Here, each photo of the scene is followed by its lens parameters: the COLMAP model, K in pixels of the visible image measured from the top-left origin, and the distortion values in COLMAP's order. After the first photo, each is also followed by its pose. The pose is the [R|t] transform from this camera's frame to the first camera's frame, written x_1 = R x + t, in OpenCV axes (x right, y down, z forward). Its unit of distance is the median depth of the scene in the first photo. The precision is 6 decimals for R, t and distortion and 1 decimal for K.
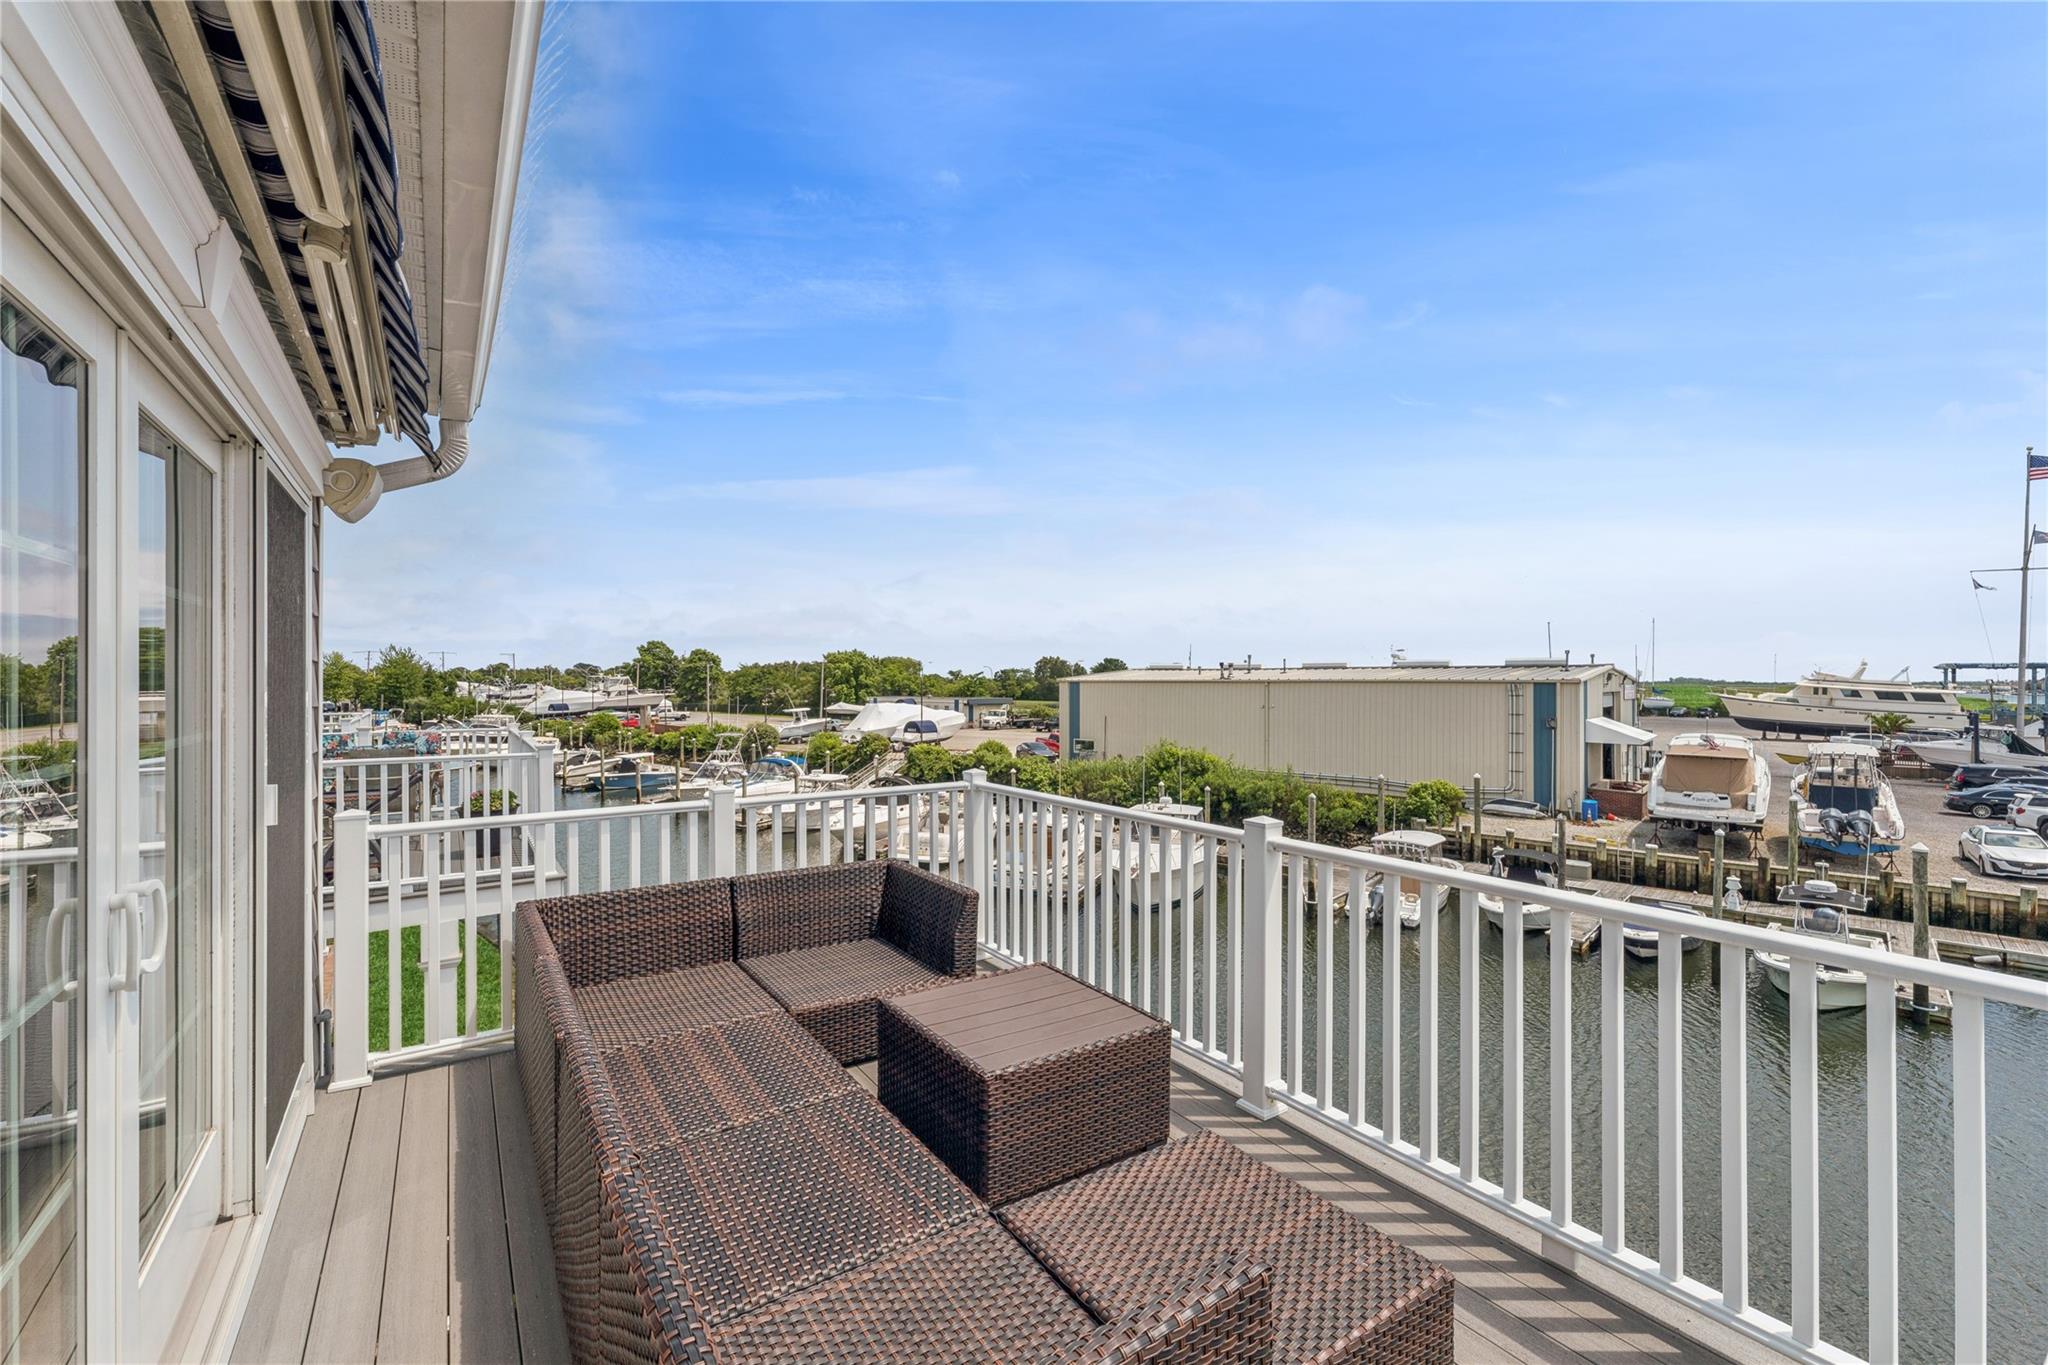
lens RADIAL K [[837.7, 0, 1026.5], [0, 837.7, 691.3], [0, 0, 1]] dist [-0.001603, -0.000647]
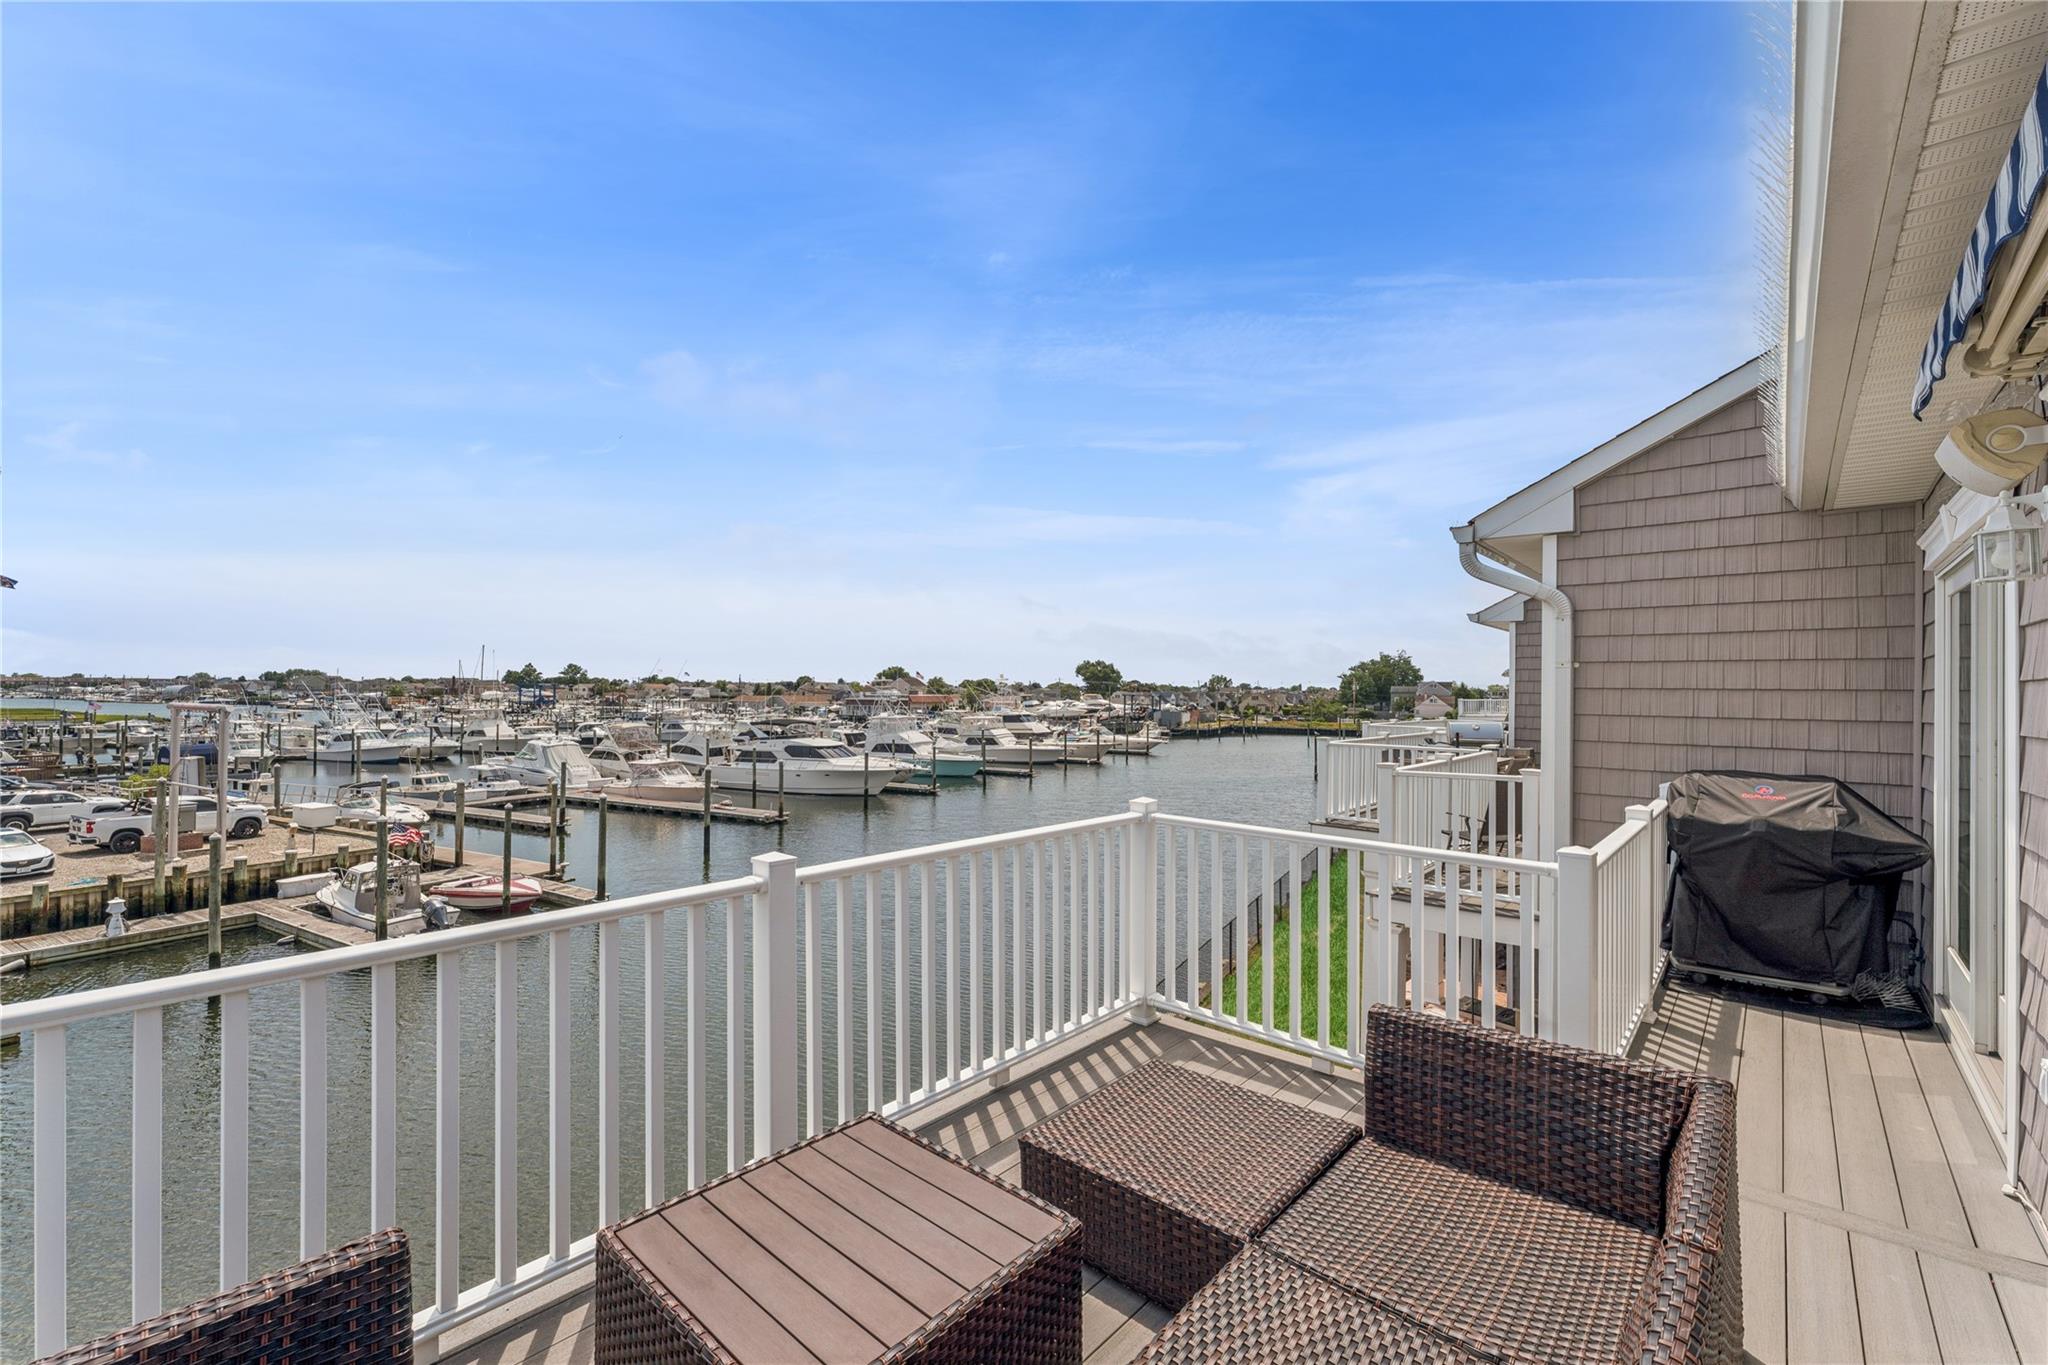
lens RADIAL K [[837.7, 0, 1028.3], [0, 837.7, 693.1], [0, 0, 1]] dist [-0.001603, -0.000647]
pose [[-0.231844, 0.001411, 0.972752, -0.789221], [-0.008281, 0.999960, -0.003424, -0.001699], [-0.972718, -0.008849, -0.231823, 1.269206]]
